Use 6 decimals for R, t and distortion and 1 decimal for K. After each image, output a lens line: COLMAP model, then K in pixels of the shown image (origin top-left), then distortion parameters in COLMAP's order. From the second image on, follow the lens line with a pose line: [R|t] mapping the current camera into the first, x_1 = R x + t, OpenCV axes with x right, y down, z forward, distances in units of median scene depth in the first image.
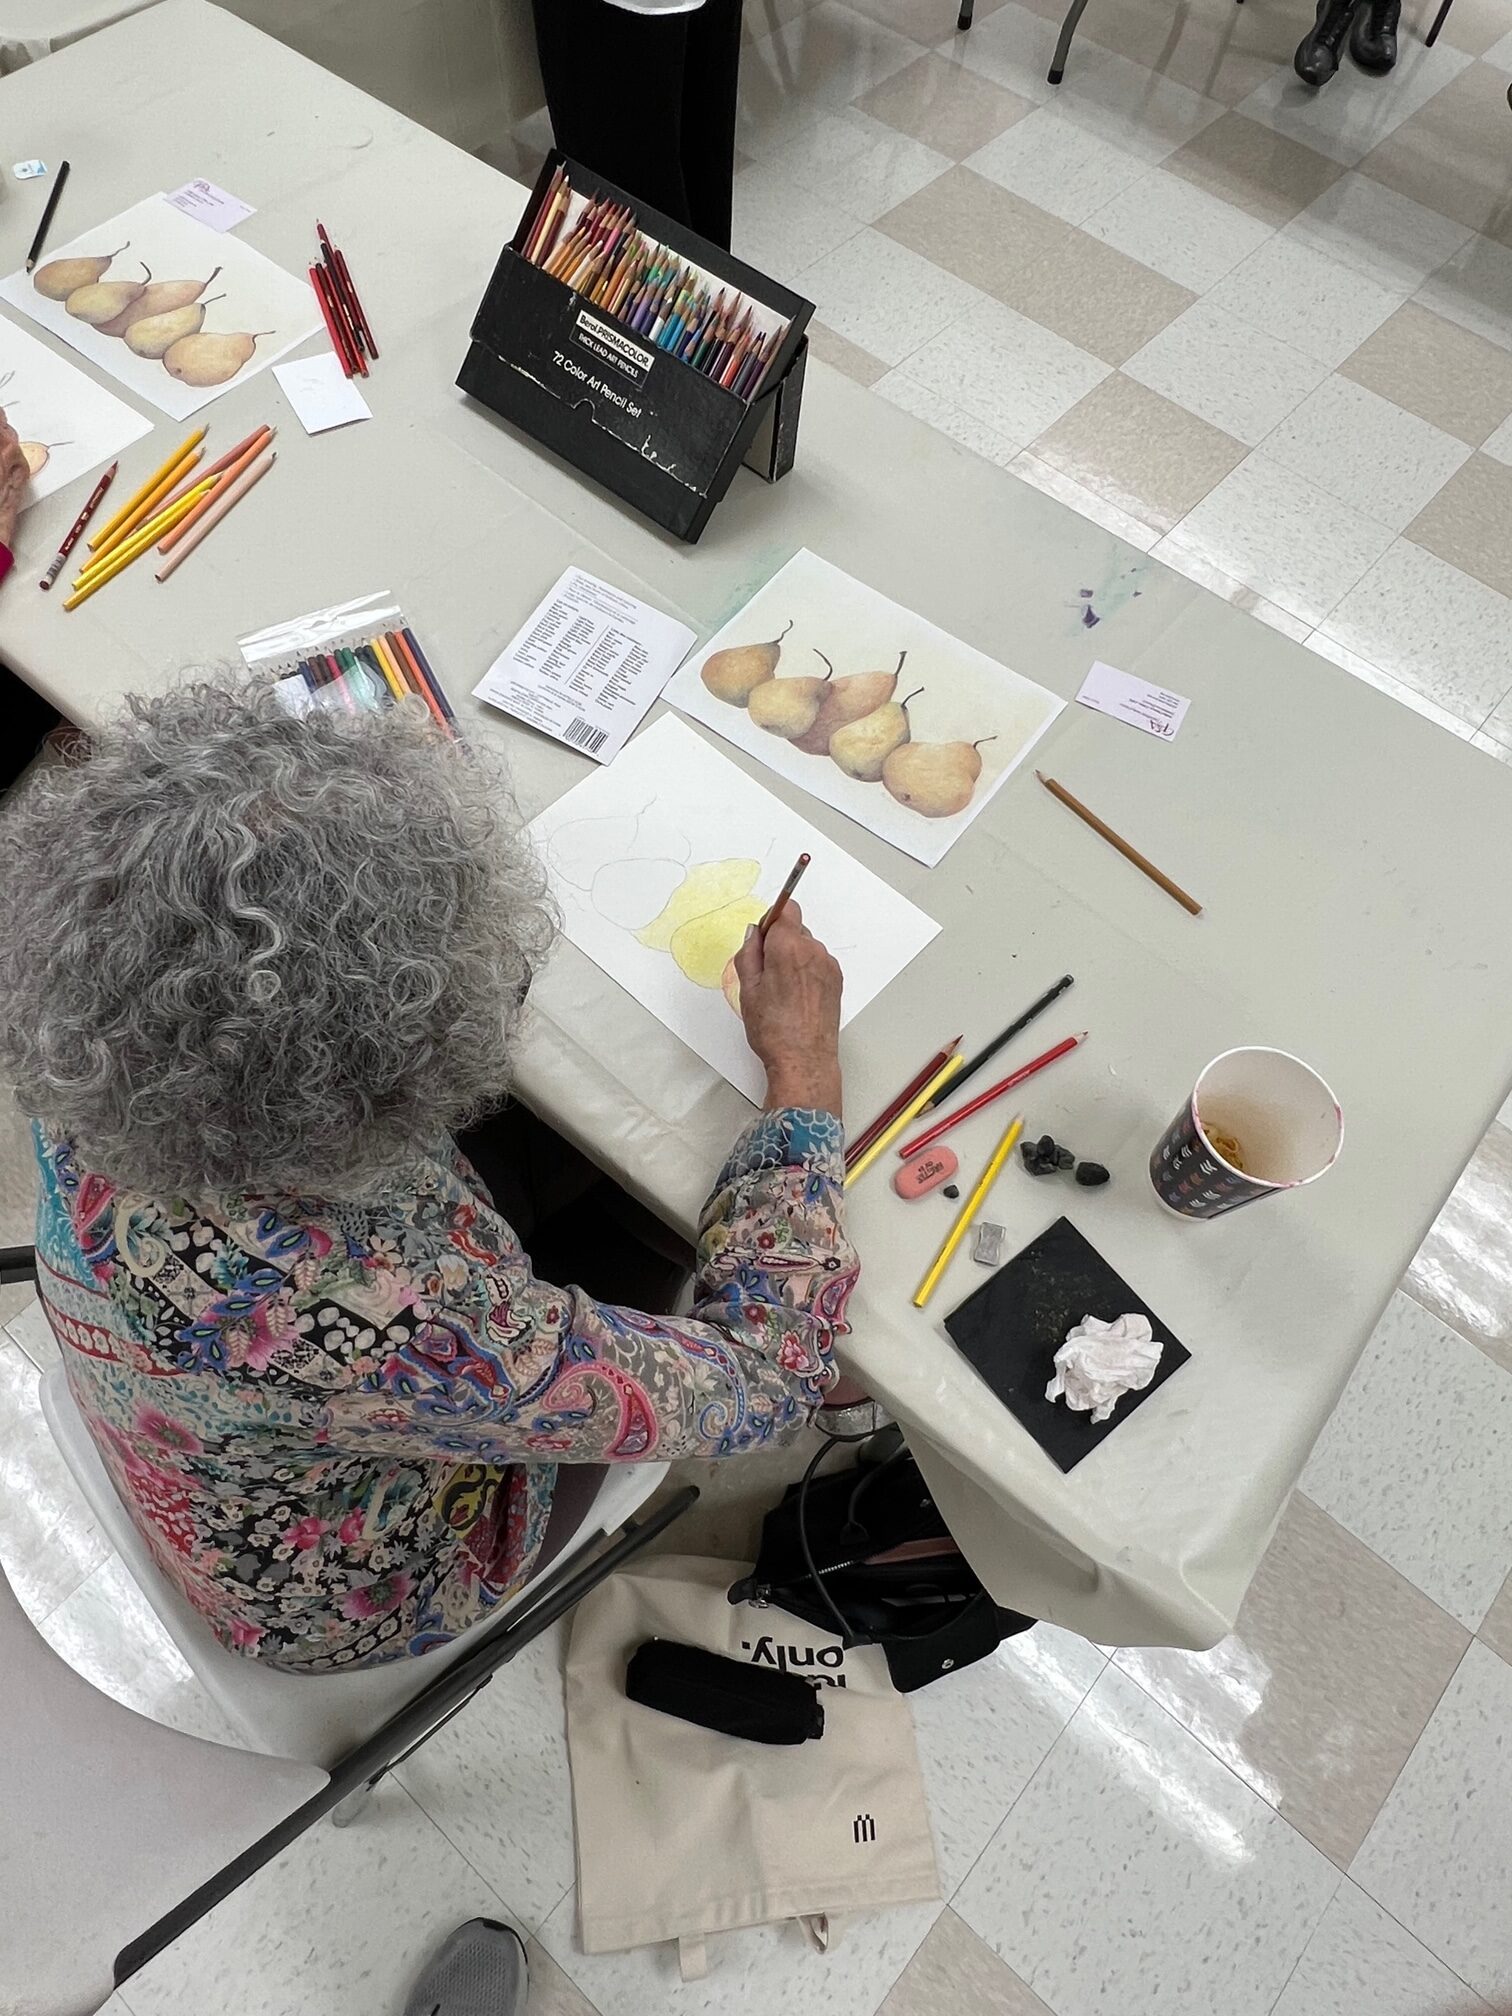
lens RADIAL K [[1219.4, 0, 734.5], [0, 1219.4, 1001.3], [0, 0, 1]] dist [-0.000135, 0.000923]
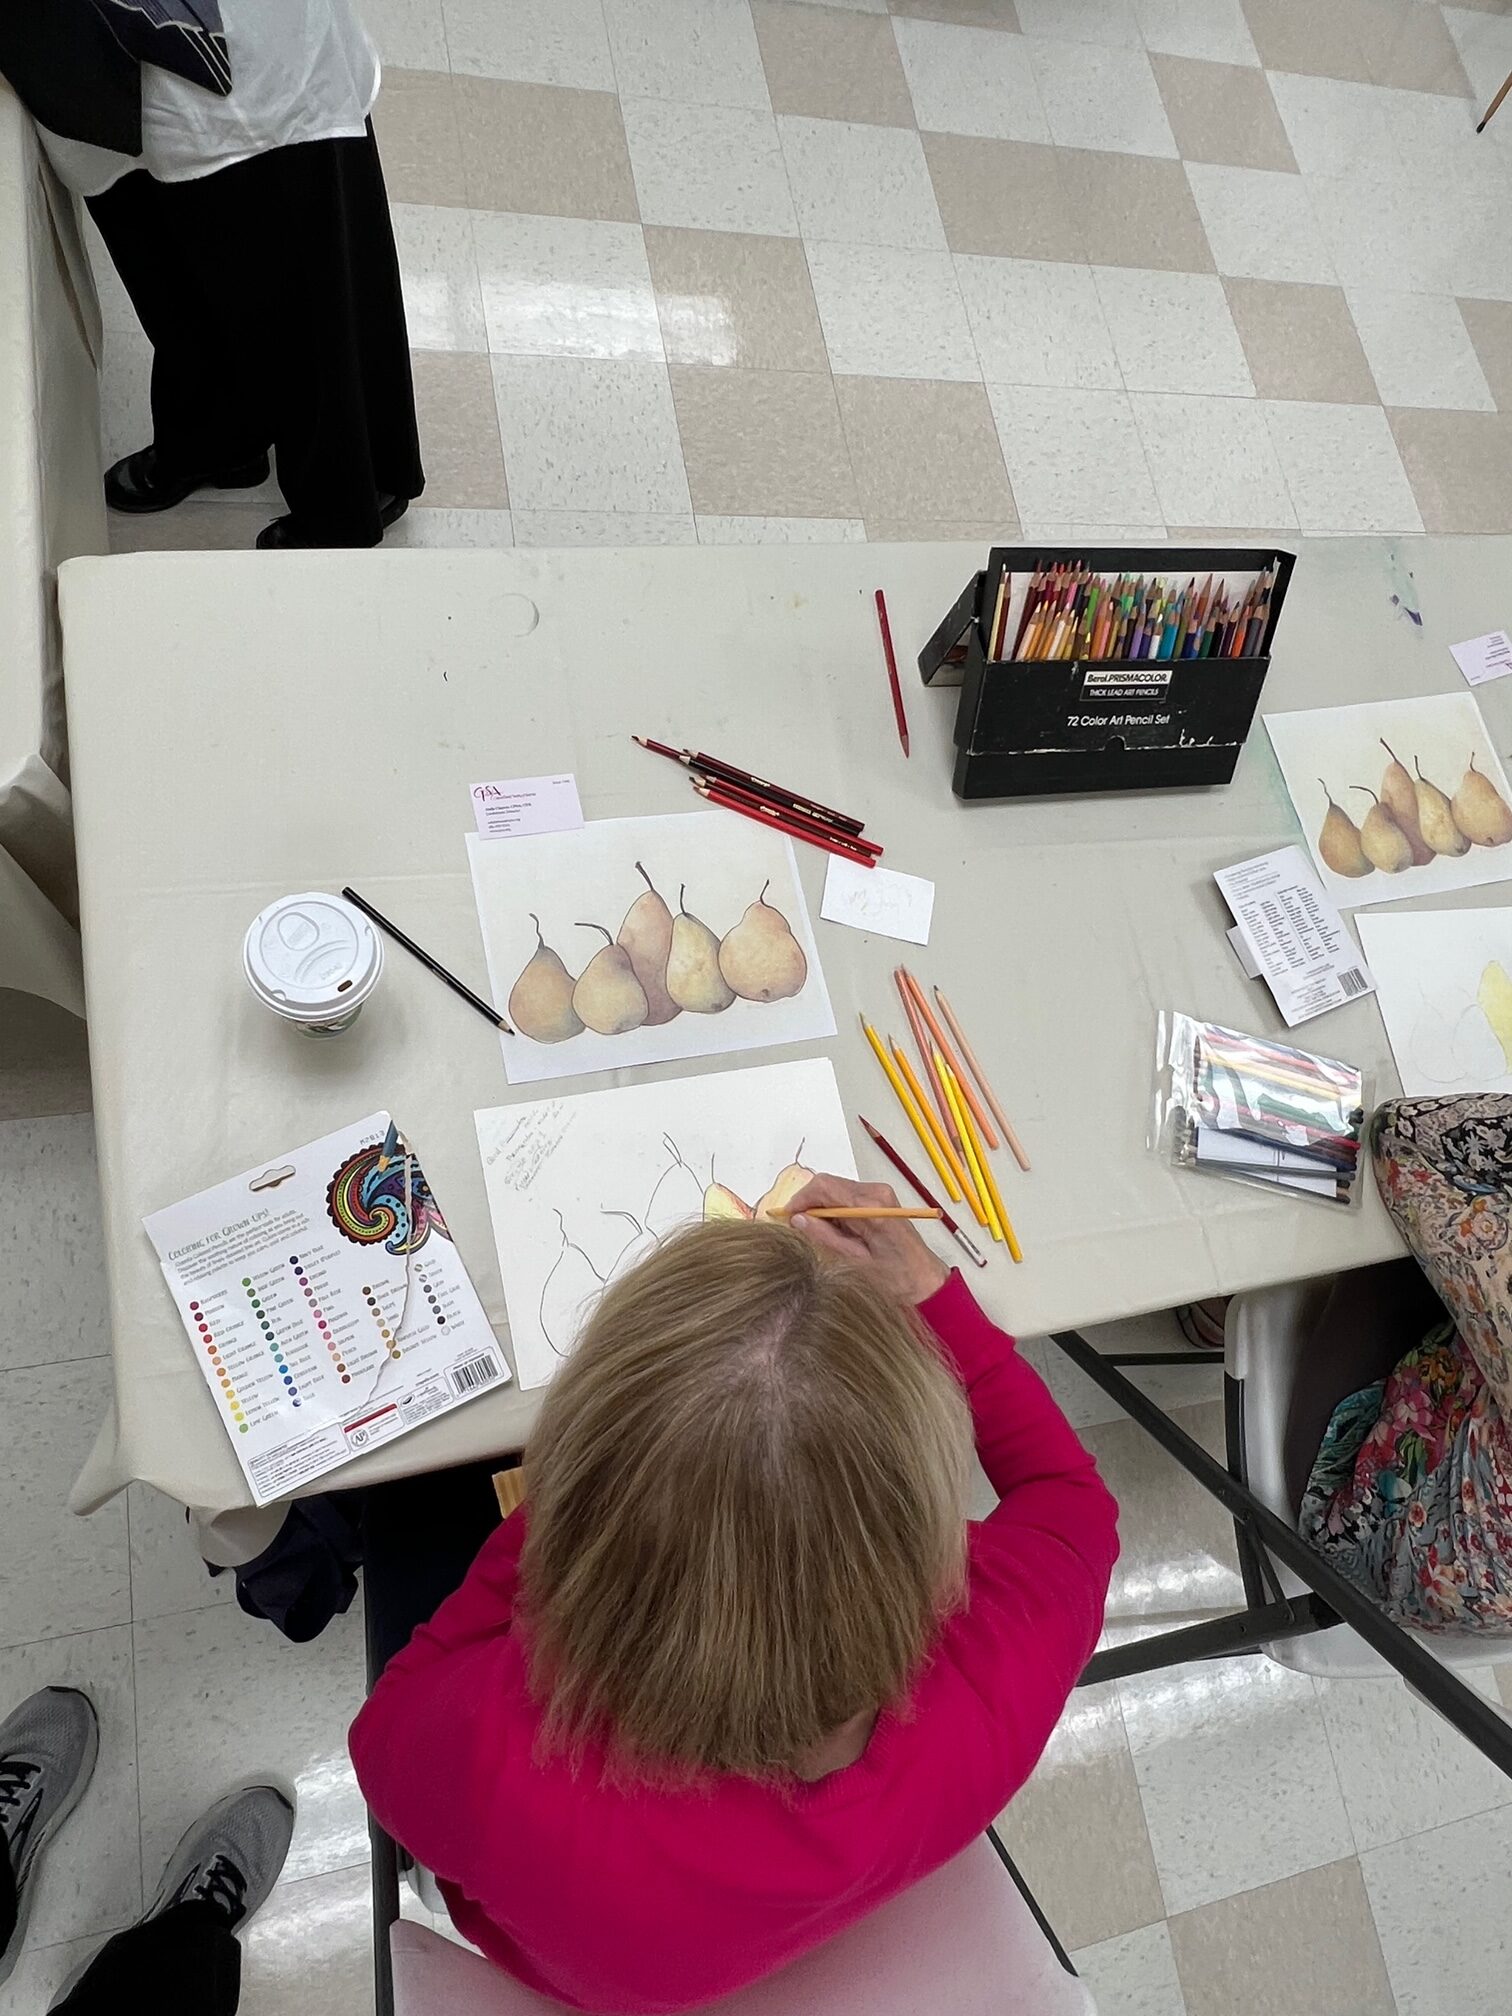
lens RADIAL K [[1219.4, 0, 734.5], [0, 1219.4, 1001.3], [0, 0, 1]] dist [-0.000135, 0.000923]
pose [[0.621457, -0.710038, 0.331114, -0.821705], [0.588004, 0.702012, 0.401783, -0.943640], [-0.517727, -0.054994, 0.853776, 0.282261]]
